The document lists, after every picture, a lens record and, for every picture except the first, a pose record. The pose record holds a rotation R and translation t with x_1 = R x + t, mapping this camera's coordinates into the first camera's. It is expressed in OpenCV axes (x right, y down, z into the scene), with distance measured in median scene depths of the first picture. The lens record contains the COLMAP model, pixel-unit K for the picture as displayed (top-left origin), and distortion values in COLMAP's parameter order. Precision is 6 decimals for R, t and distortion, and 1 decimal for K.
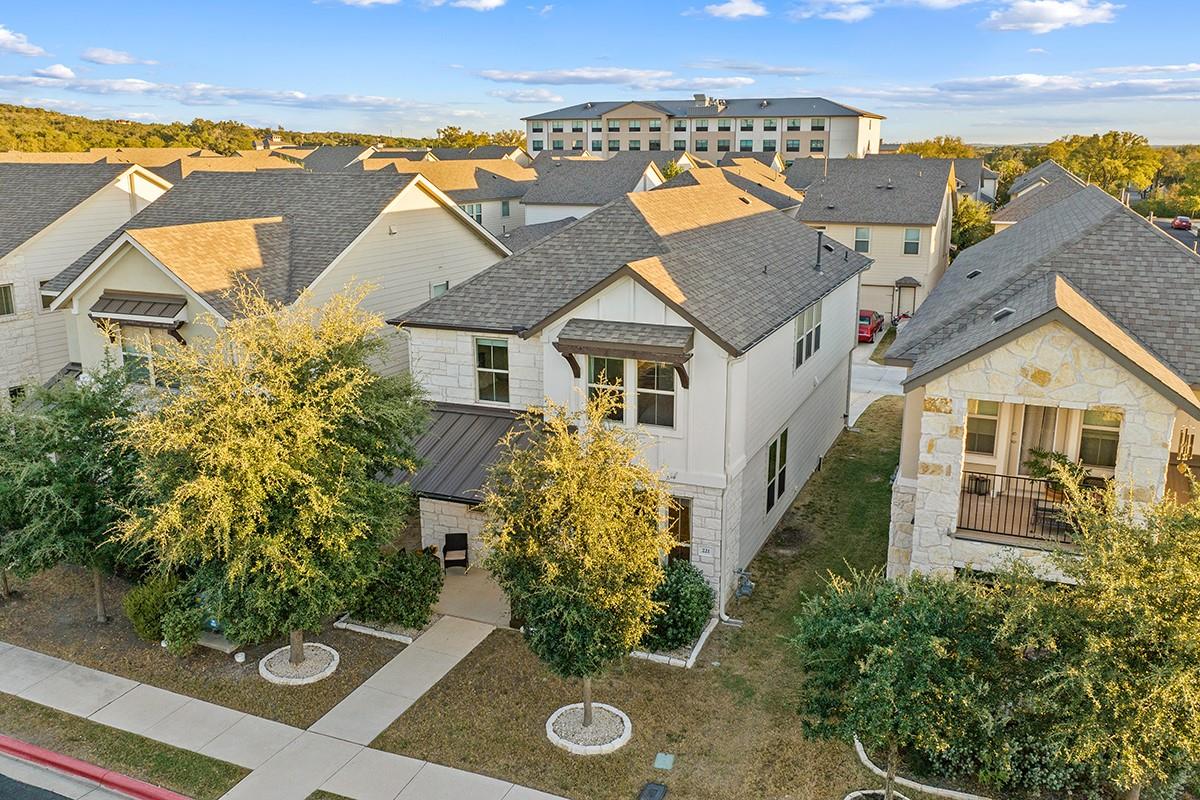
lens RADIAL K [[1001.7, 0, 606.9], [0, 1001.7, 396.3], [0, 0, 1]] dist [-0.013897, -0.016761]
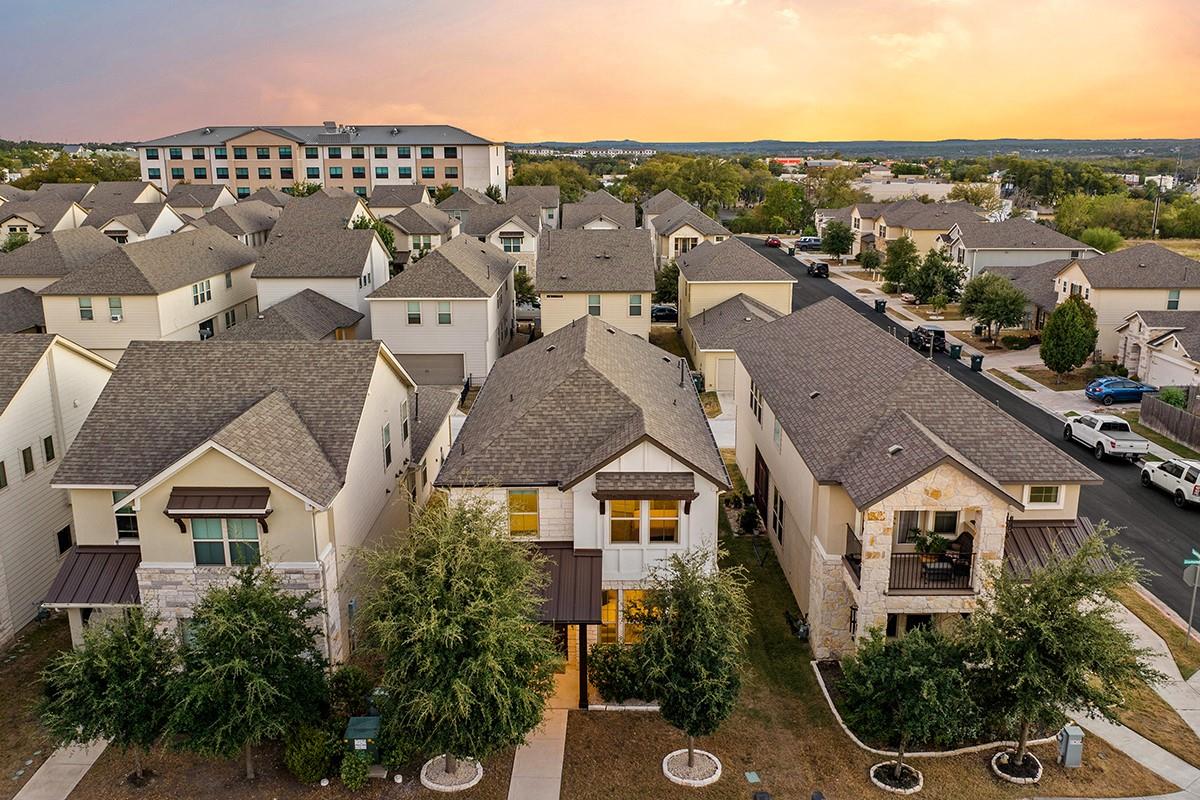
lens RADIAL K [[1001.7, 0, 606.9], [0, 1001.7, 396.3], [0, 0, 1]] dist [-0.013897, -0.016761]
pose [[0.920865, -0.097964, 0.377372, -0.523224], [0.097163, 0.995042, 0.021211, -0.207179], [-0.377580, 0.017134, 0.925819, -0.257361]]
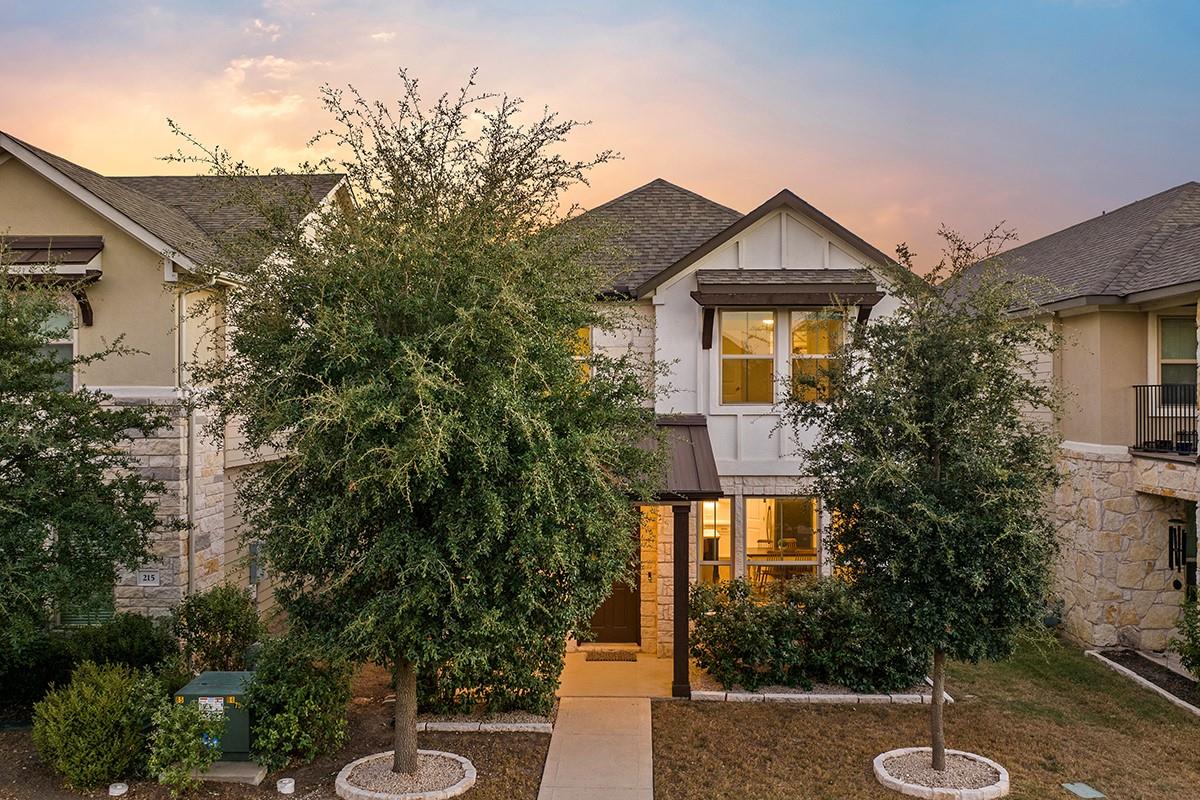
lens RADIAL K [[1001.7, 0, 606.9], [0, 1001.7, 396.3], [0, 0, 1]] dist [-0.013897, -0.016761]
pose [[0.926862, -0.001067, 0.375402, -0.387880], [0.093504, 0.969137, -0.228104, 0.183767], [-0.363572, 0.246522, 0.898355, 0.359991]]
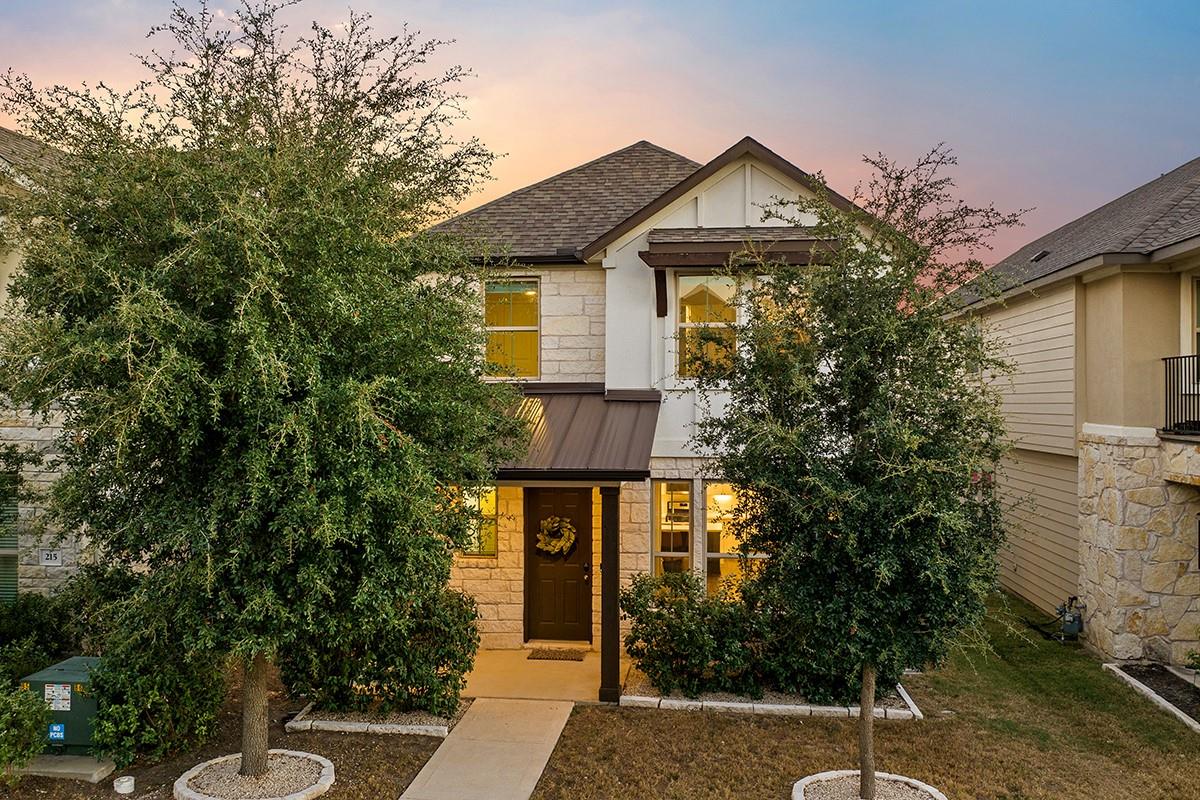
lens RADIAL K [[1001.7, 0, 606.9], [0, 1001.7, 396.3], [0, 0, 1]] dist [-0.013897, -0.016761]
pose [[0.958996, 0.002299, 0.283411, -0.261339], [0.068063, 0.968836, -0.238170, 0.196157], [-0.275126, 0.247694, 0.928953, 0.394366]]
